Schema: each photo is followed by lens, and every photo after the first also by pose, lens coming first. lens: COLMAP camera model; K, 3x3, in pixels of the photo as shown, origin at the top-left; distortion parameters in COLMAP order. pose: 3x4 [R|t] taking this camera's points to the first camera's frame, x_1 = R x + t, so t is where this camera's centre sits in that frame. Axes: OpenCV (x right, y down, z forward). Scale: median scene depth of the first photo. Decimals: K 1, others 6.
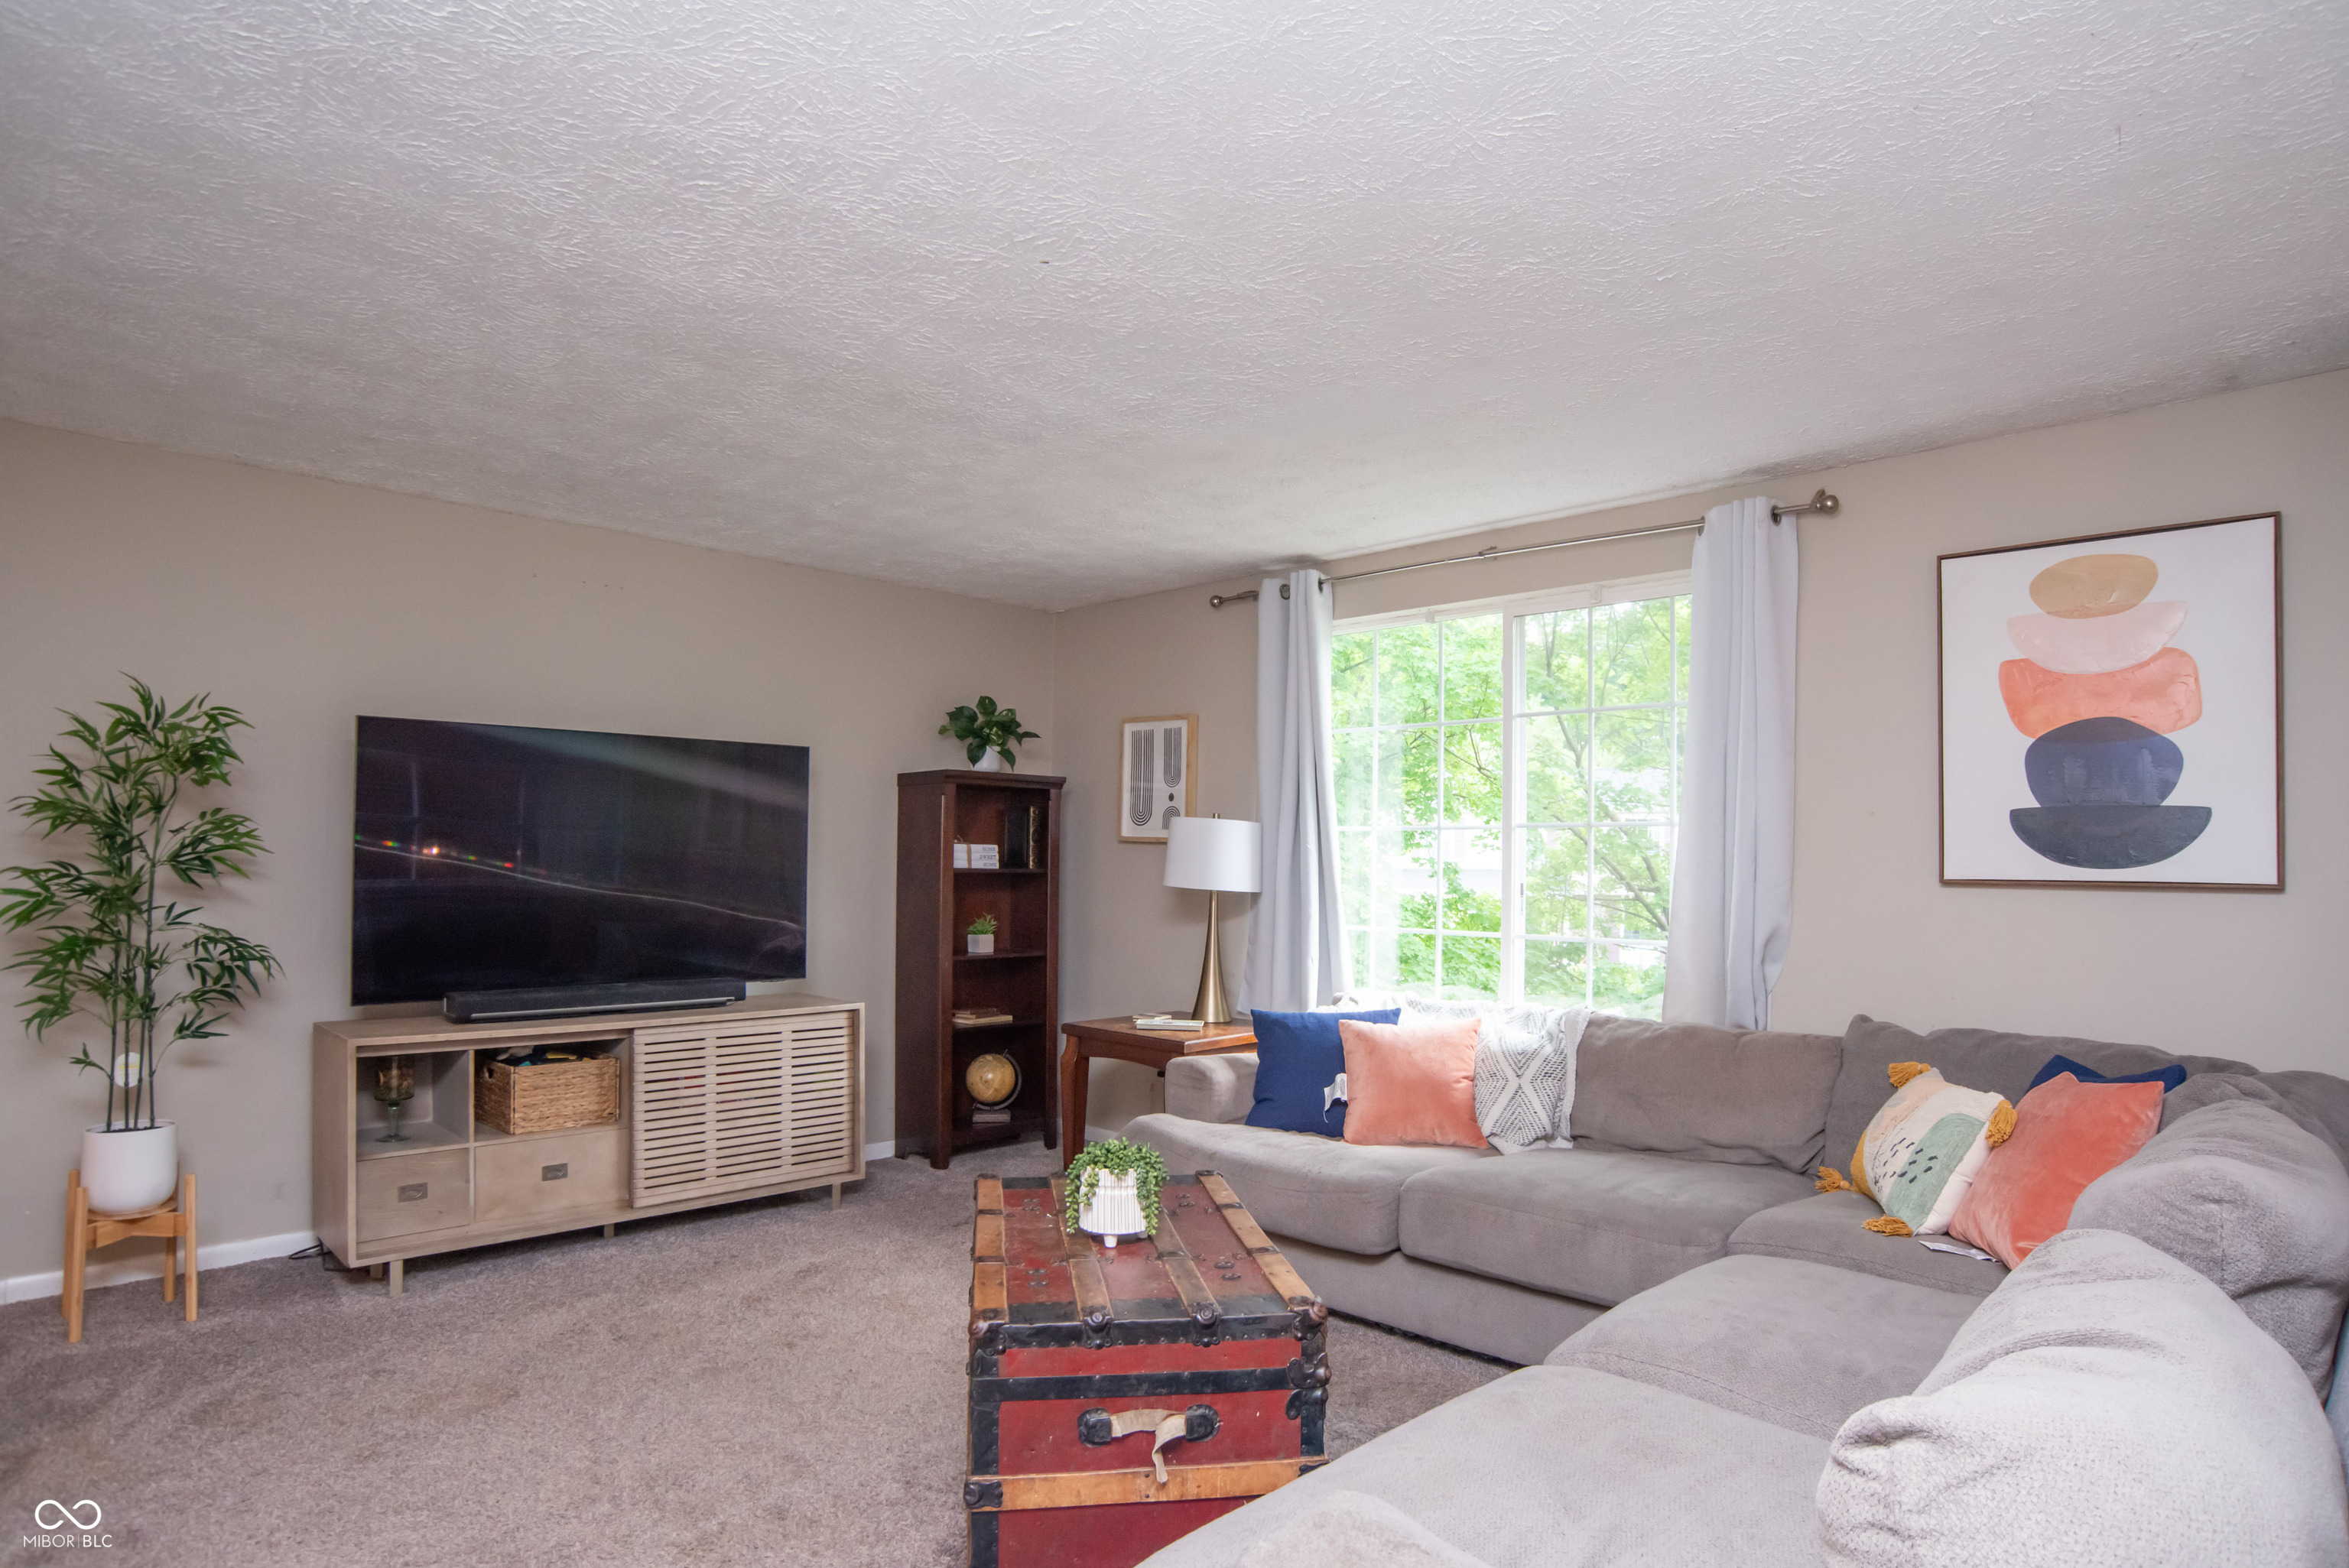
lens RADIAL K [[1308.8, 0, 1147.2], [0, 1308.8, 821.8], [0, 0, 1]] dist [-0.058930, 0.013878]
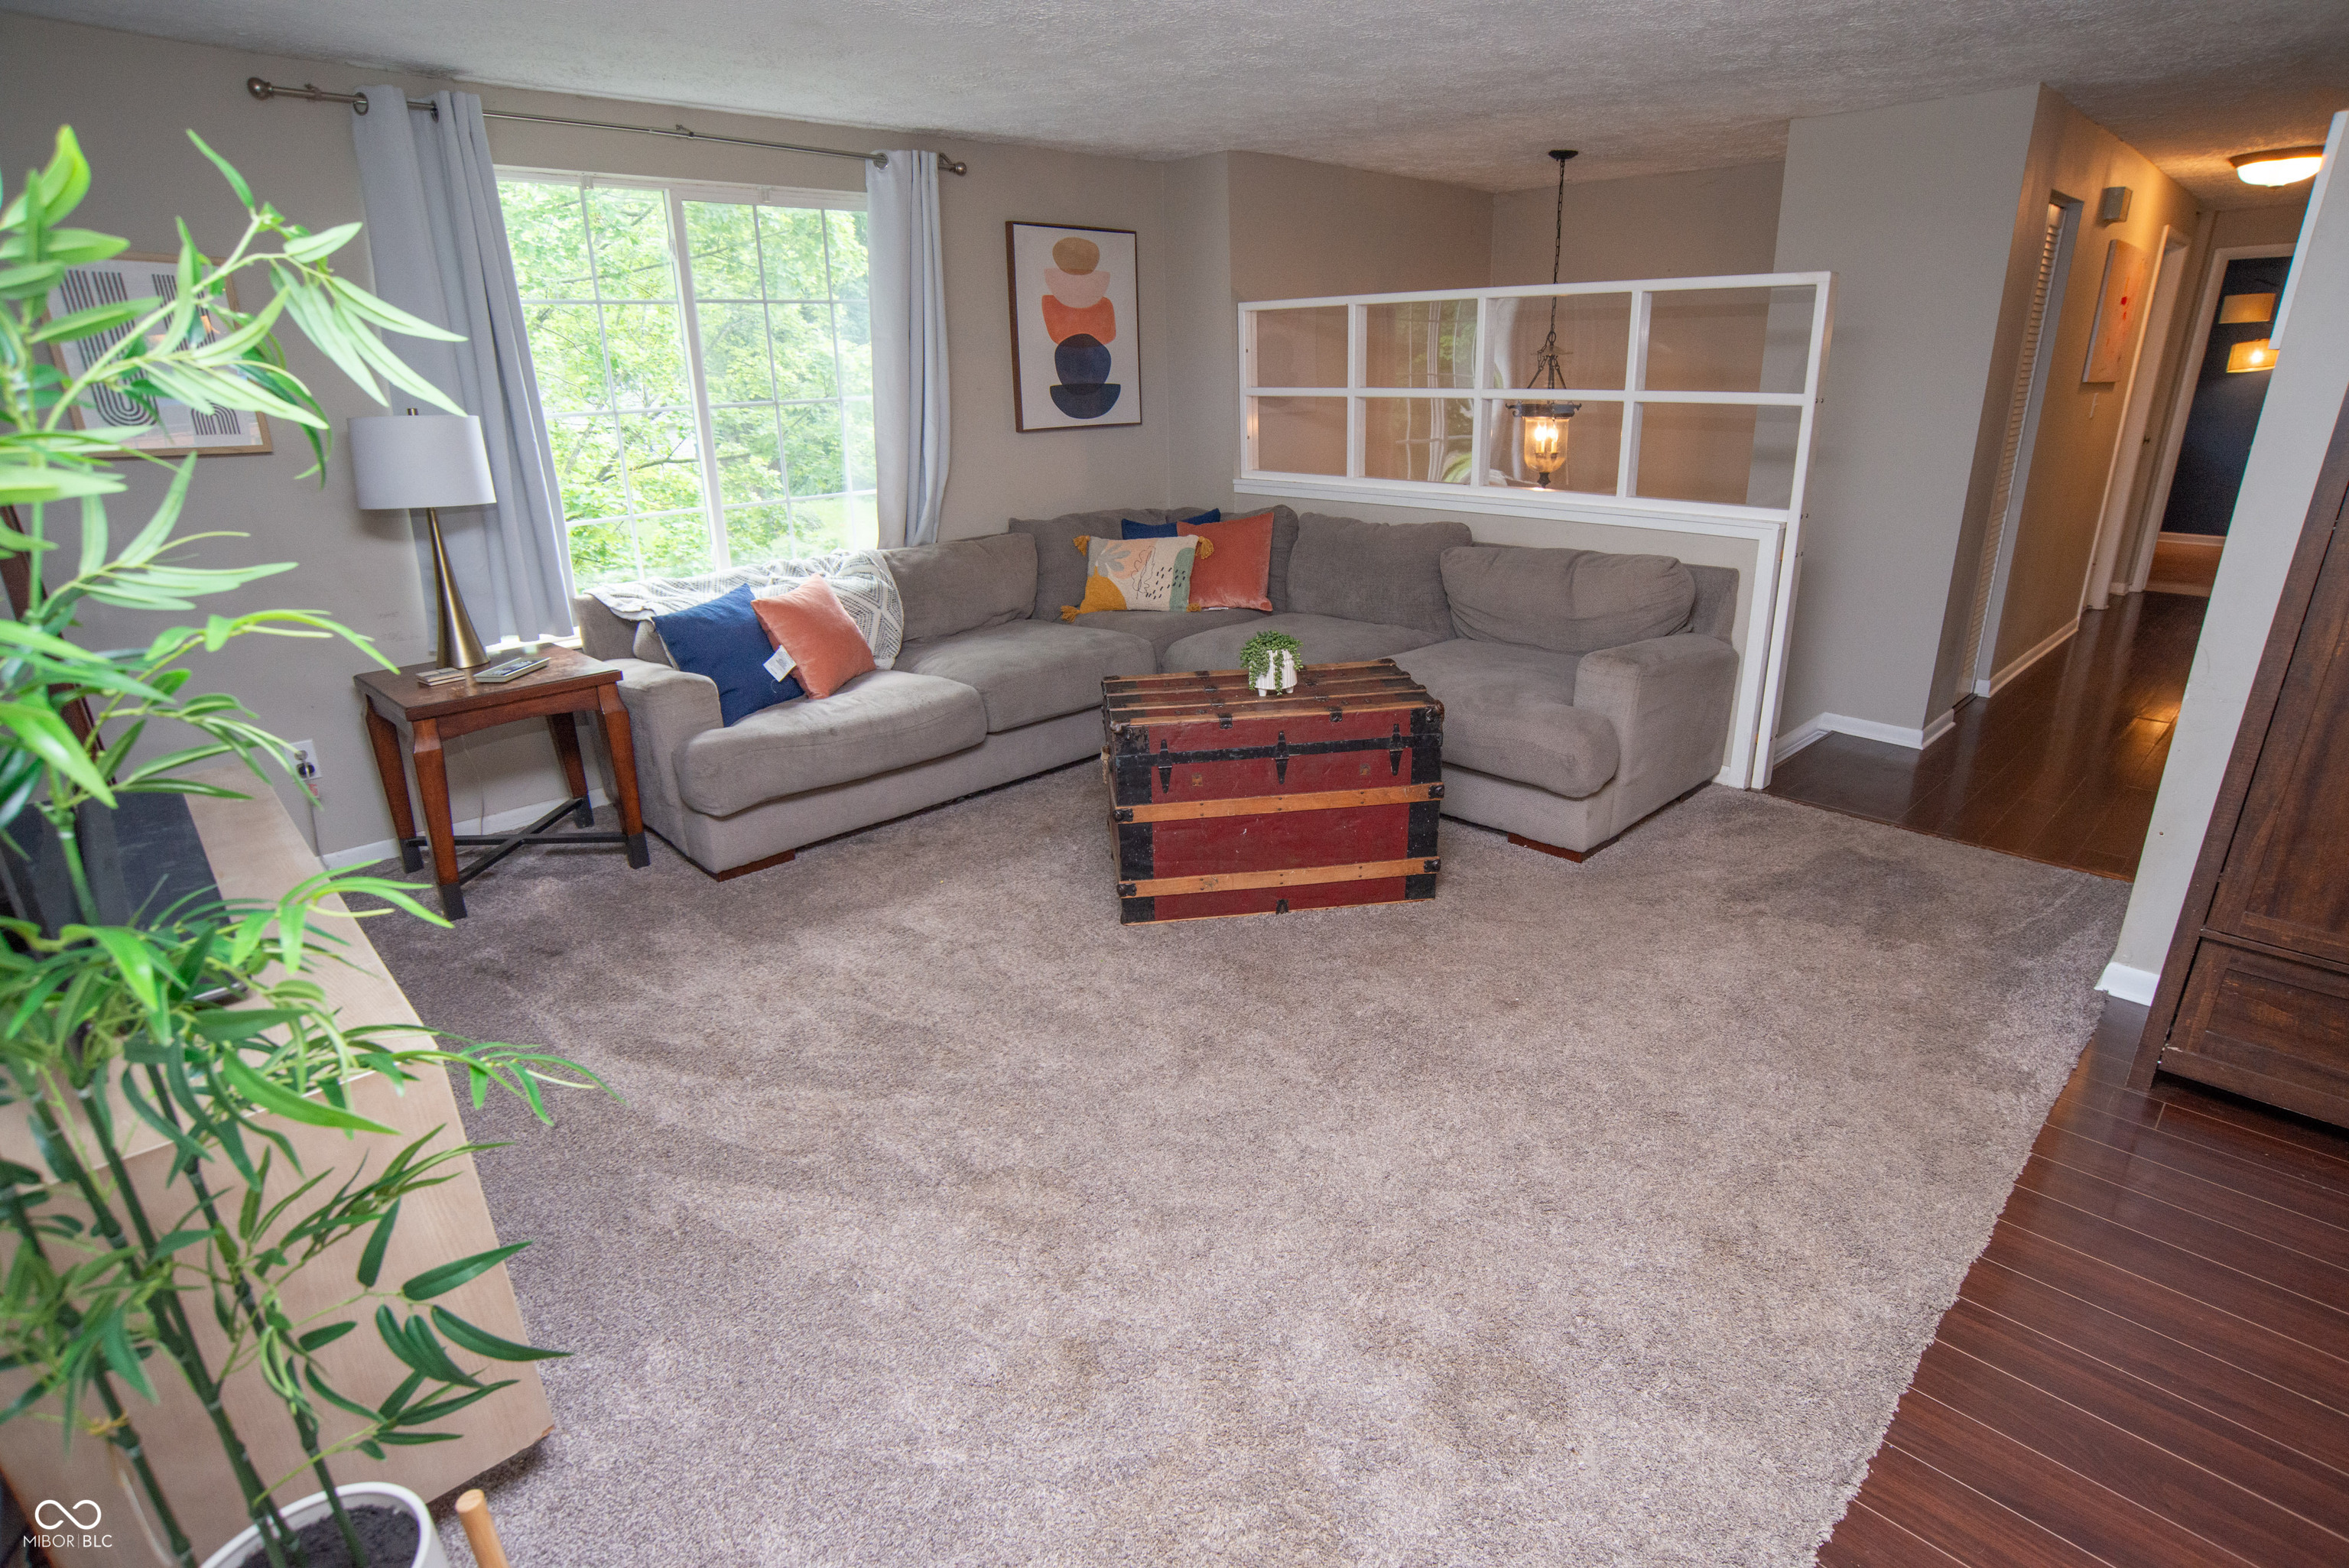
lens RADIAL K [[1206.1, 0, 1206.7], [0, 1206.1, 804.5], [0, 0, 1]] dist [-0.099930, 0.048358]
pose [[-0.008985, -0.357938, 0.933702, -0.885846], [-0.014774, 0.933685, 0.357790, -0.051470], [-0.999850, -0.010580, -0.013677, 0.676466]]
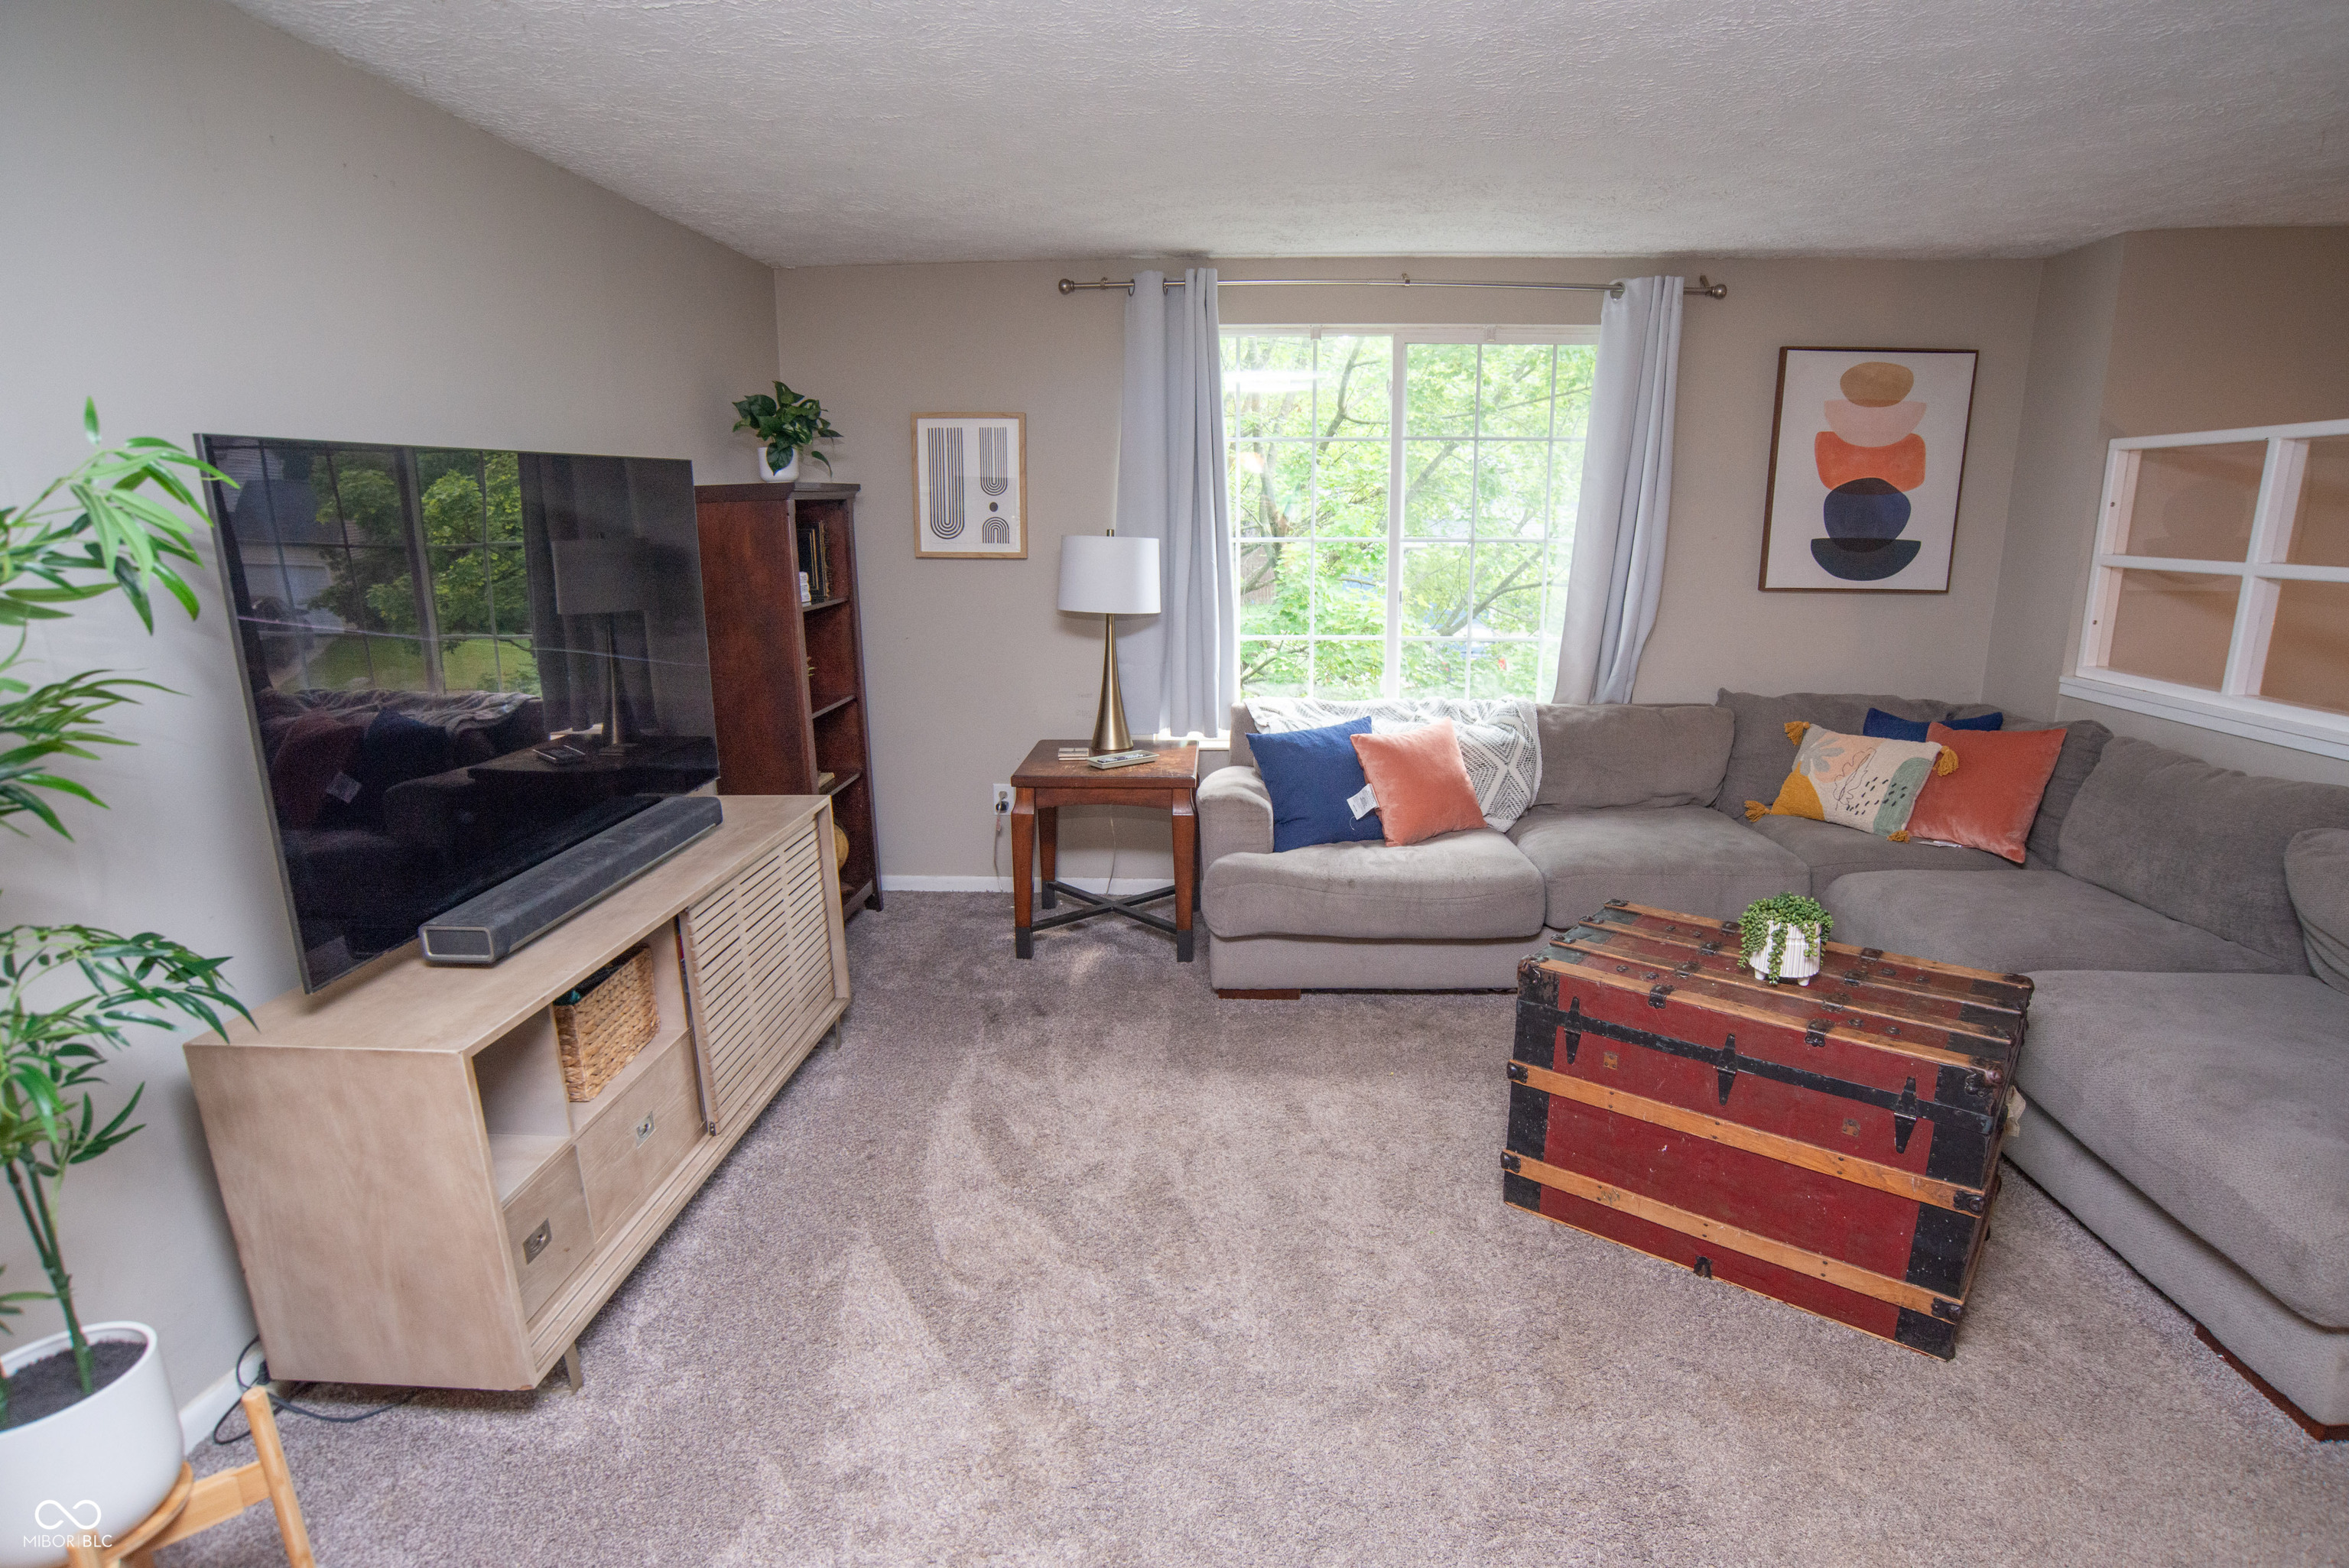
lens RADIAL K [[1206.1, 0, 1208.0], [0, 1206.1, 802.6], [0, 0, 1]] dist [-0.099930, 0.048358]
pose [[0.727326, -0.184592, 0.661001, -0.640989], [-0.006330, 0.961303, 0.275420, -0.071445], [-0.686263, -0.204504, 0.698013, 0.403391]]
